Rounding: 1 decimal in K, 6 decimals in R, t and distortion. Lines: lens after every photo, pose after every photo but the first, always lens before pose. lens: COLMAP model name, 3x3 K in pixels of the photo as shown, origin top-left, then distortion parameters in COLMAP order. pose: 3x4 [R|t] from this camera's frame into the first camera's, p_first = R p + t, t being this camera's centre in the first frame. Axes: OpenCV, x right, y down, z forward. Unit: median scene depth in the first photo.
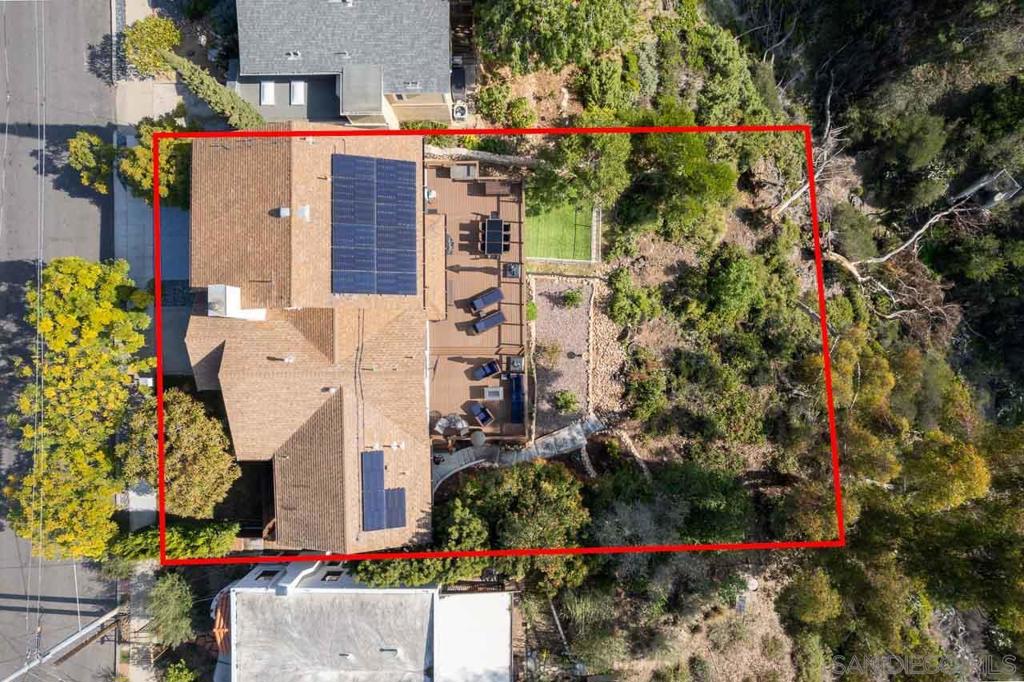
lens RADIAL K [[654.2, 0, 508.2], [0, 654.2, 340.1], [0, 0, 1]] dist [-0.077308, 0.064808]
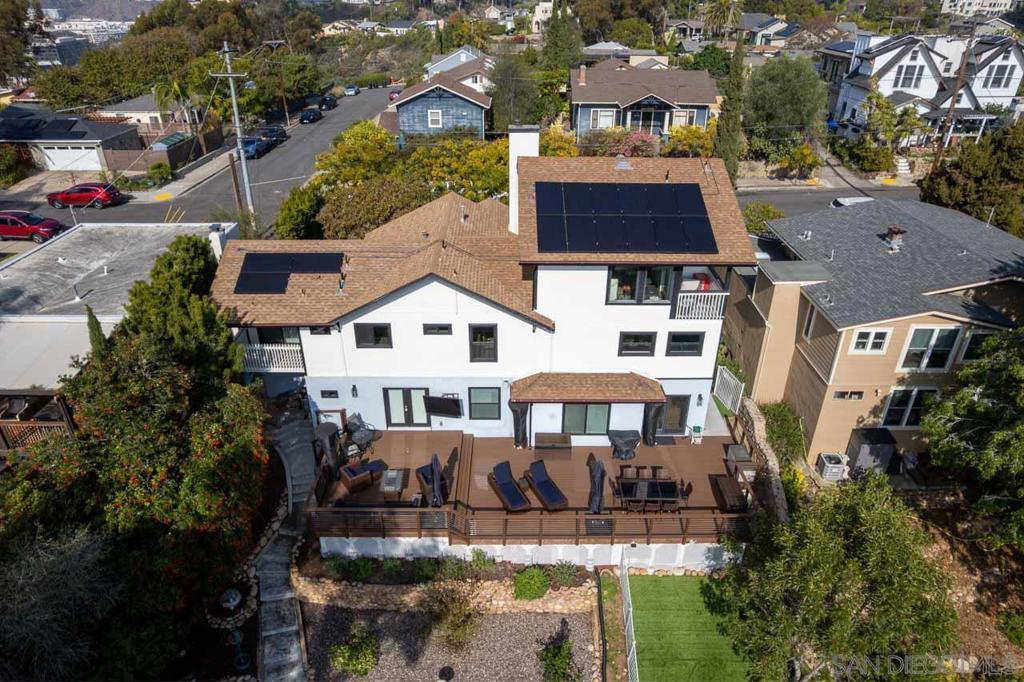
lens RADIAL K [[654.2, 0, 508.2], [0, 654.2, 340.1], [0, 0, 1]] dist [-0.077308, 0.064808]
pose [[0.006366, 0.480997, -0.876699, 0.440129], [-0.999976, 0.000785, -0.006831, -0.021654], [-0.002598, 0.876722, 0.480991, 0.574928]]
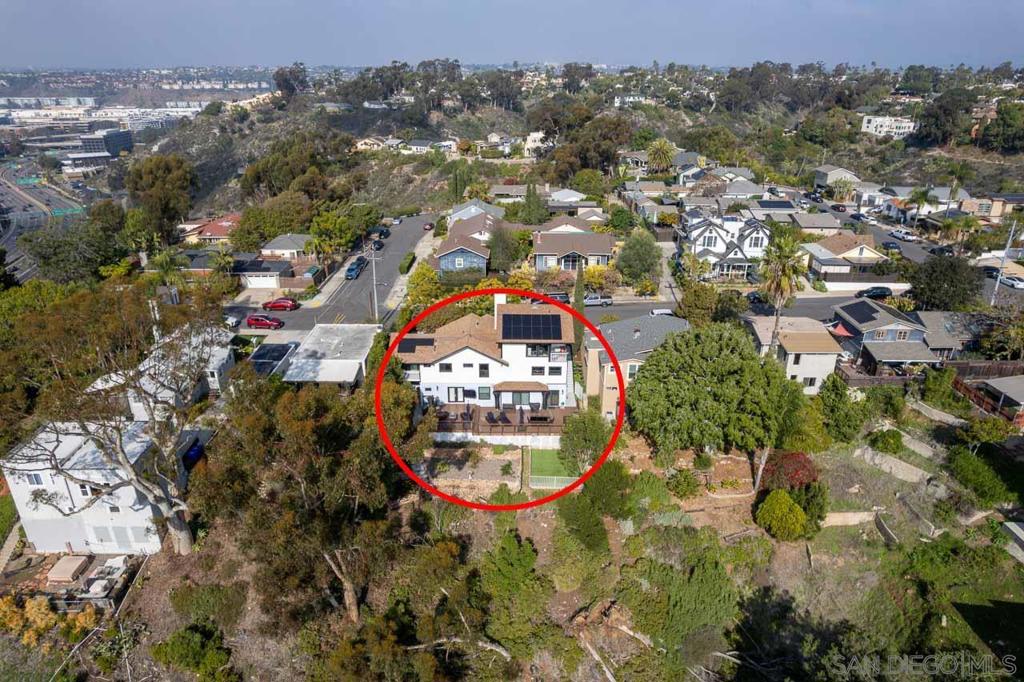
lens RADIAL K [[654.2, 0, 508.2], [0, 654.2, 340.1], [0, 0, 1]] dist [-0.077308, 0.064808]
pose [[0.002109, 0.385756, -0.922598, 1.541386], [-0.999992, -0.002434, -0.003303, -0.063516], [-0.003519, 0.922598, 0.385748, 0.098732]]
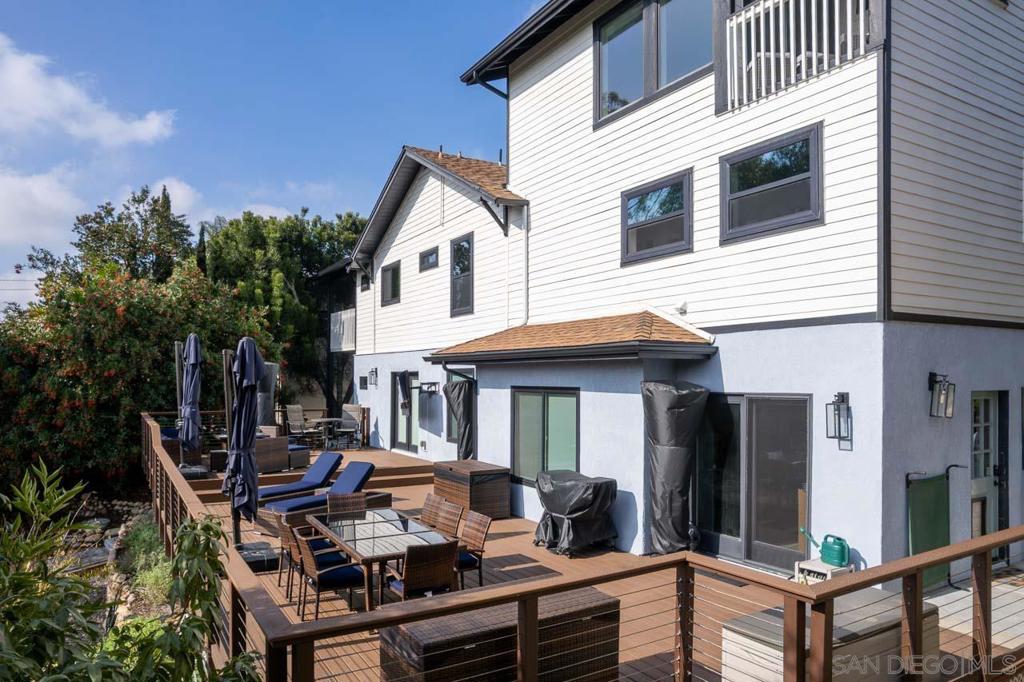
lens RADIAL K [[675.9, 0, 513.0], [0, 675.9, 374.9], [0, 0, 1]] dist [-0.000457, 0.000062]
pose [[-0.852810, 0.000783, -0.522221, 0.045357], [-0.522215, 0.003500, 0.852806, -0.331169], [0.002496, 0.999994, -0.002576, 0.943024]]
